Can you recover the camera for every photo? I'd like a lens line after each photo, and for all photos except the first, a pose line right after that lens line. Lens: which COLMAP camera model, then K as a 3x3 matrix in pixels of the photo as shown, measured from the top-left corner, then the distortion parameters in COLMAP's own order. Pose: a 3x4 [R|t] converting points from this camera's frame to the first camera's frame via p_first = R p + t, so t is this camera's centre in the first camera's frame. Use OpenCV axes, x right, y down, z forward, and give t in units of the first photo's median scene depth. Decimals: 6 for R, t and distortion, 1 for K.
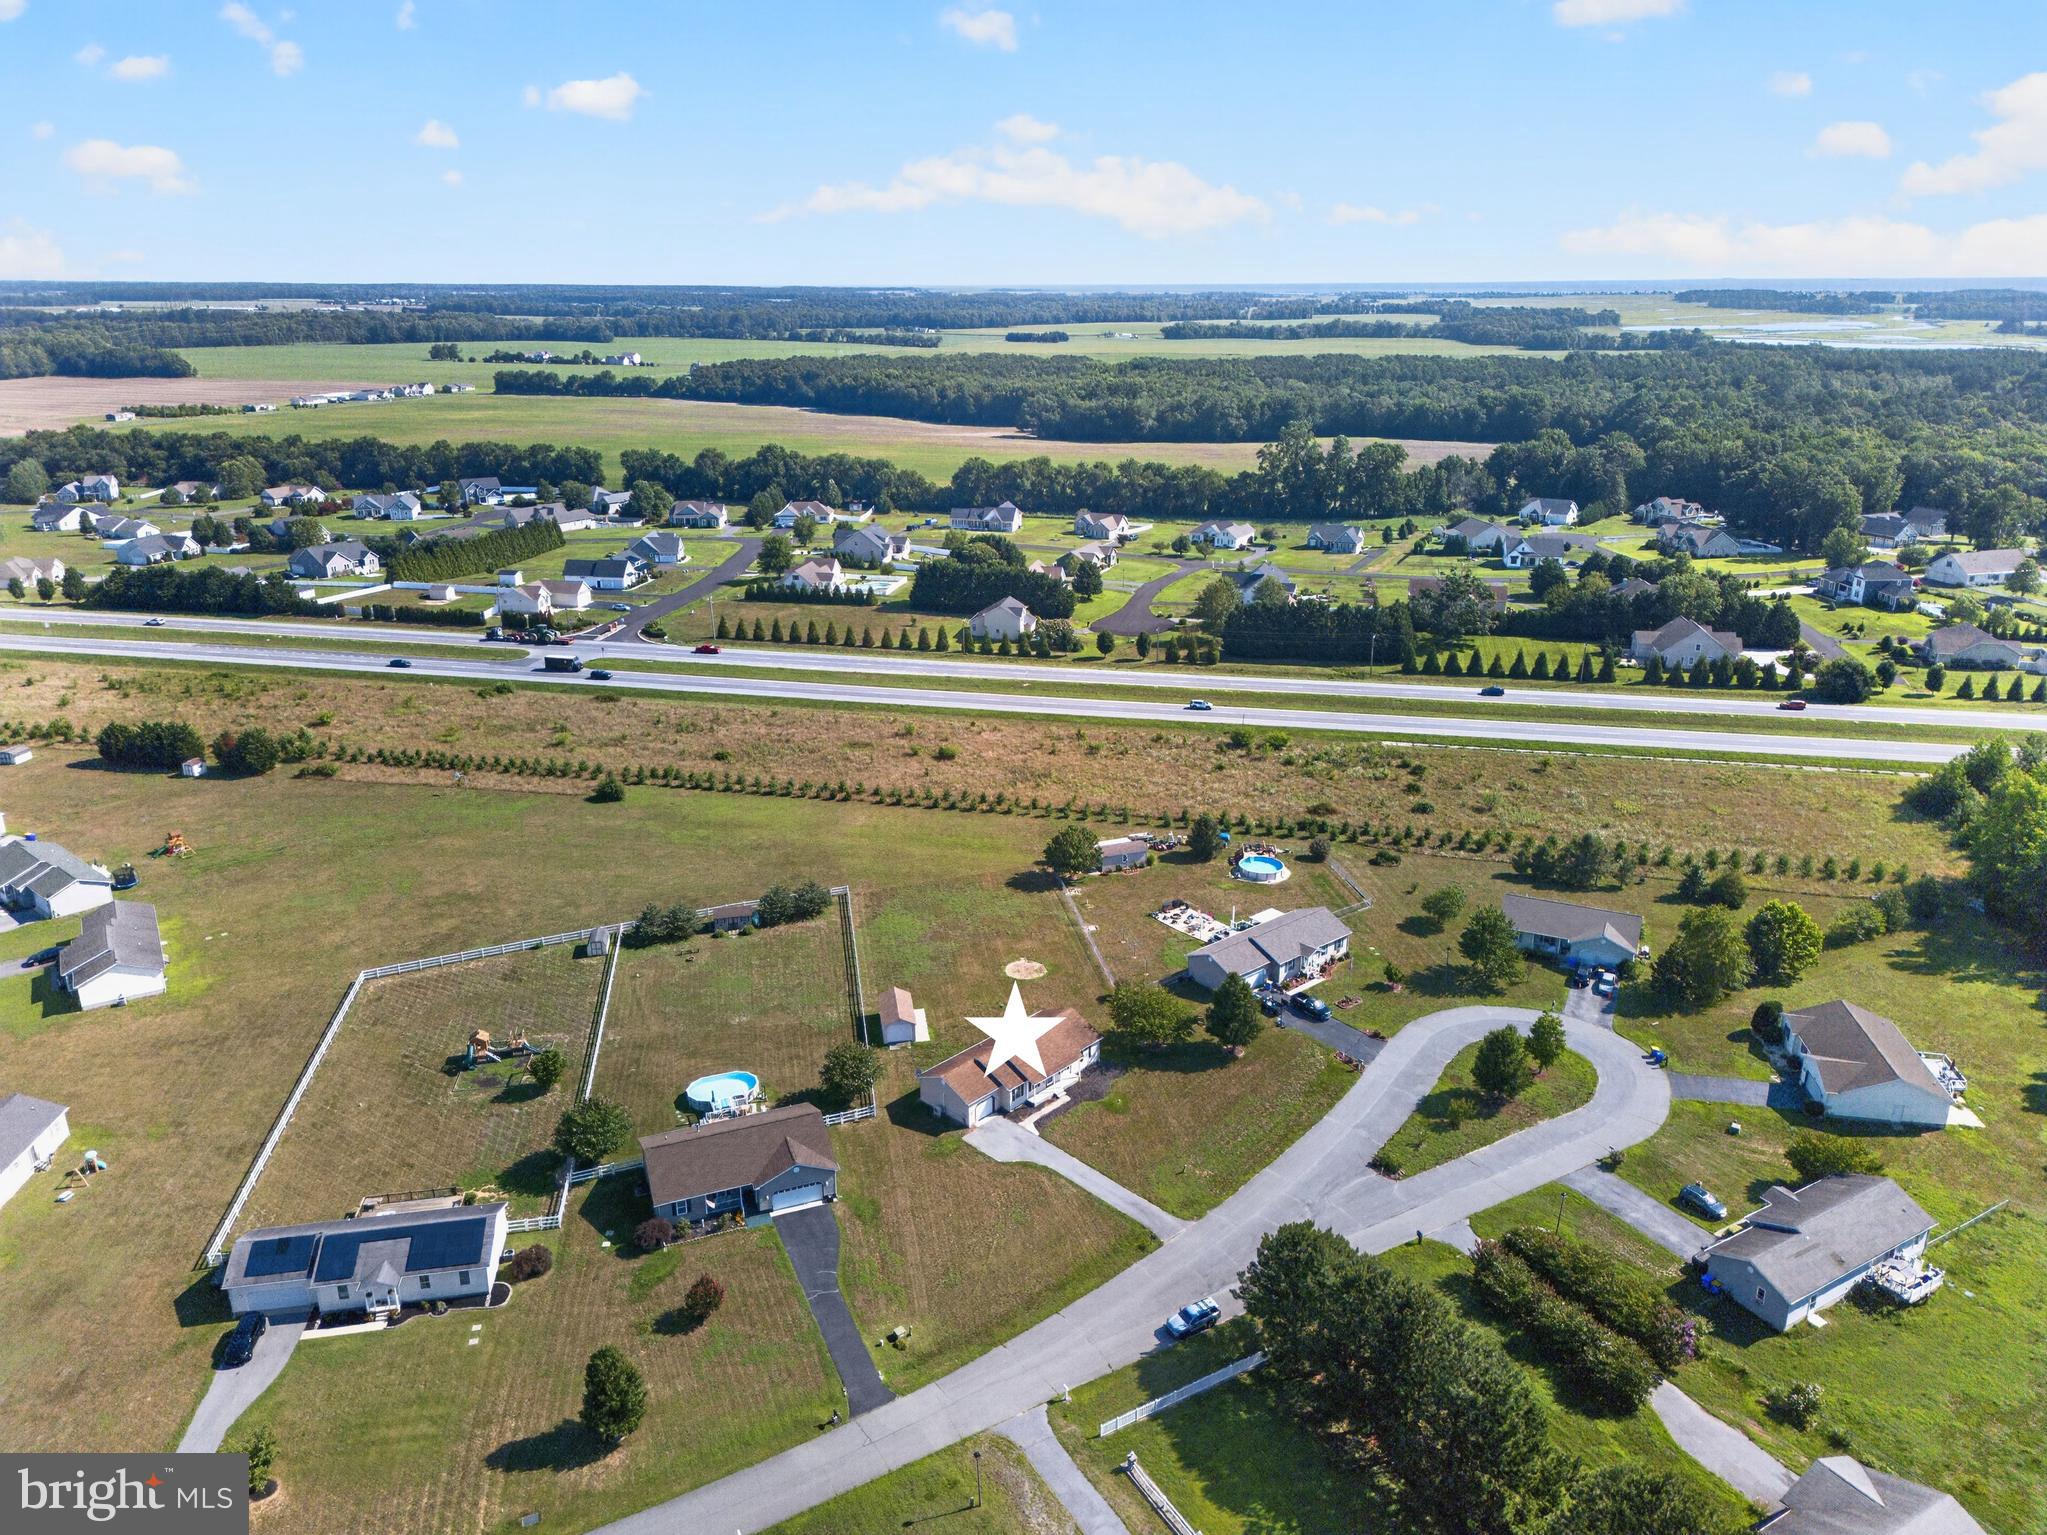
lens RADIAL K [[1432.6, 0, 1026.8], [0, 1432.6, 773.7], [0, 0, 1]] dist [0.084021, -0.089492]
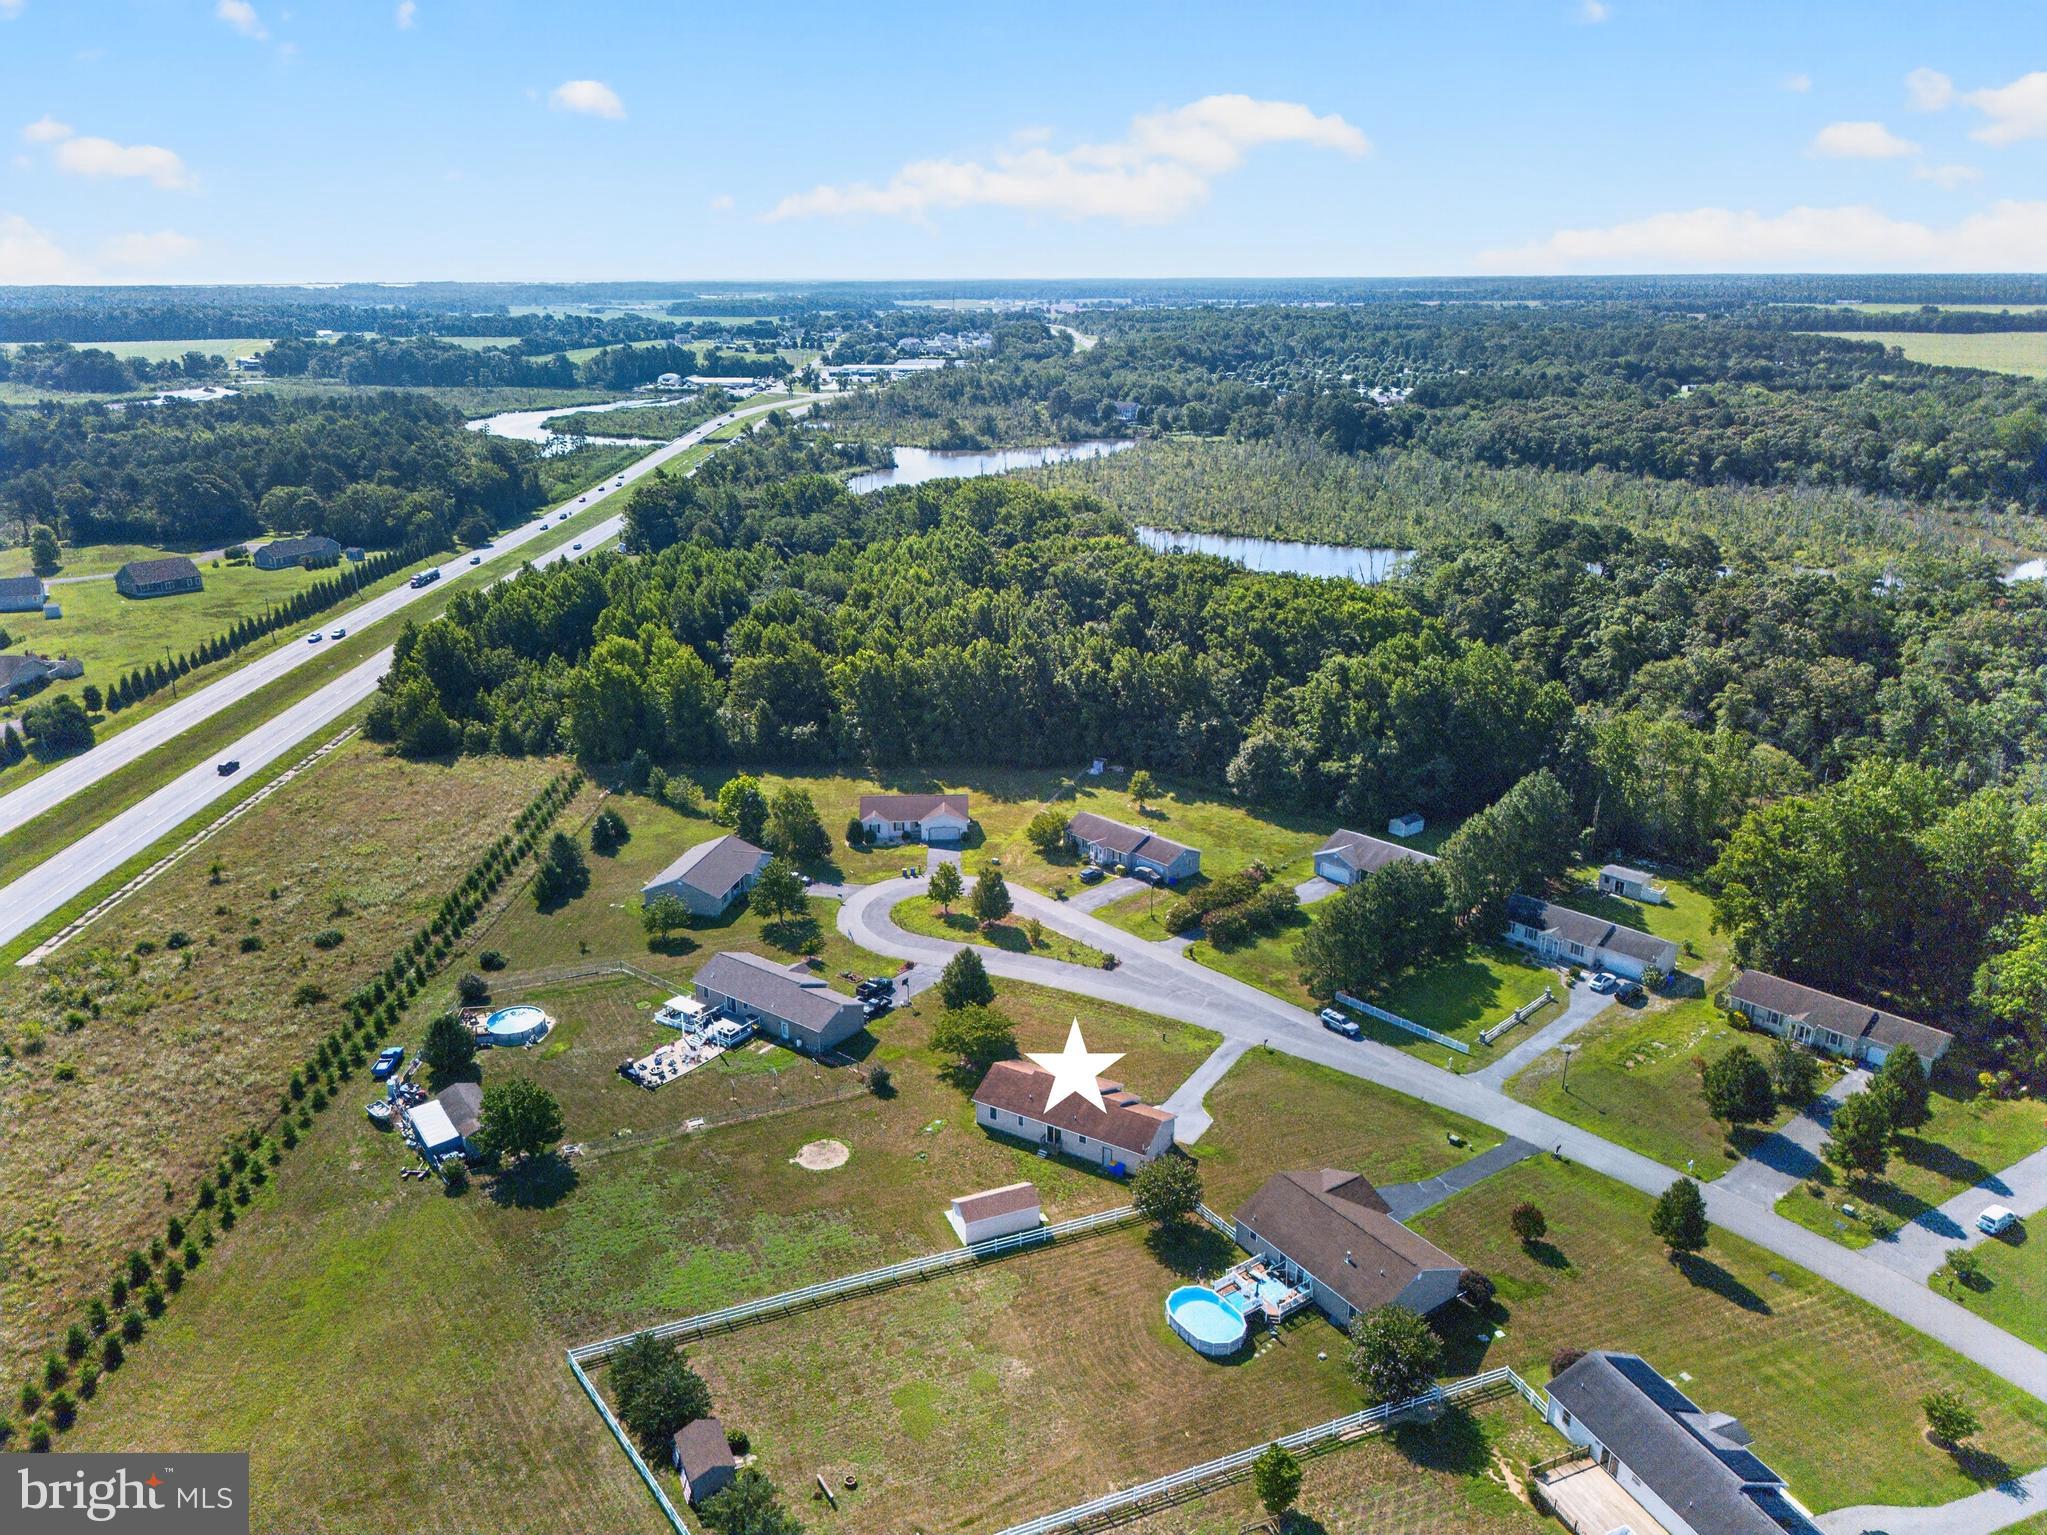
lens RADIAL K [[1450.7, 0, 1026.9], [0, 1450.7, 733.4], [0, 0, 1]] dist [0.048056, -0.041758]
pose [[-0.230723, -0.289895, 0.928831, -0.349476], [0.316865, 0.880167, 0.353416, -0.156298], [-0.919980, 0.375855, -0.111217, 0.443439]]
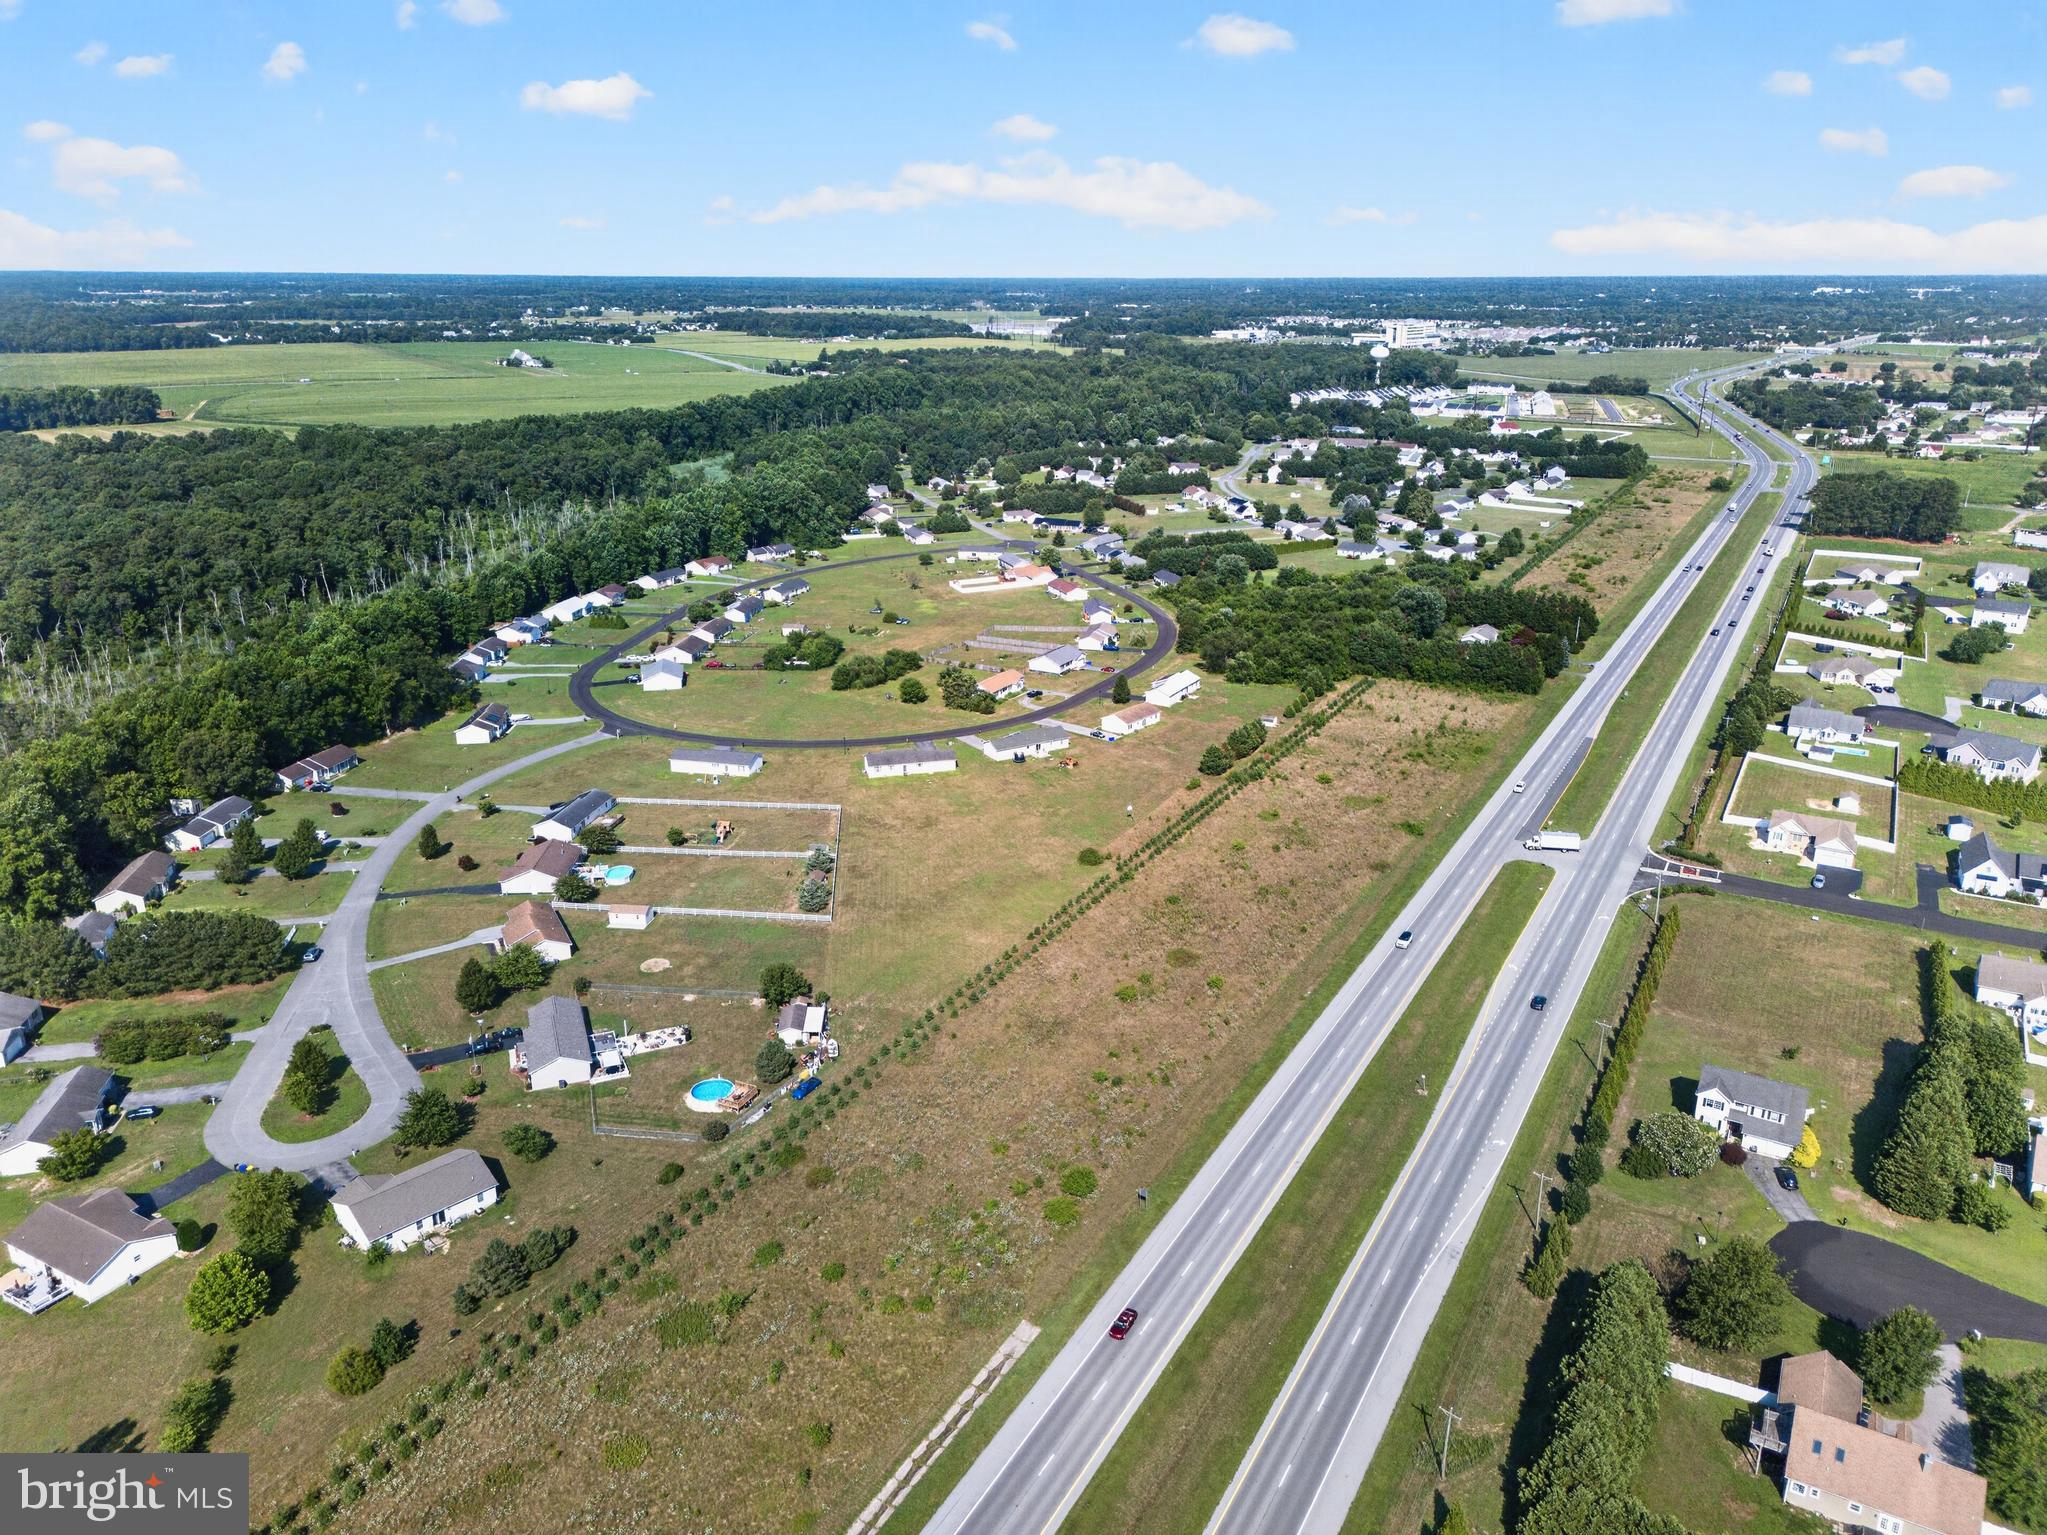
lens RADIAL K [[1432.6, 0, 1026.8], [0, 1432.6, 773.7], [0, 0, 1]] dist [0.084021, -0.089492]
pose [[-0.320213, 0.312506, -0.894318, 0.545262], [-0.308156, 0.858325, 0.410265, -0.359841], [0.895826, 0.406961, -0.178546, 0.745528]]
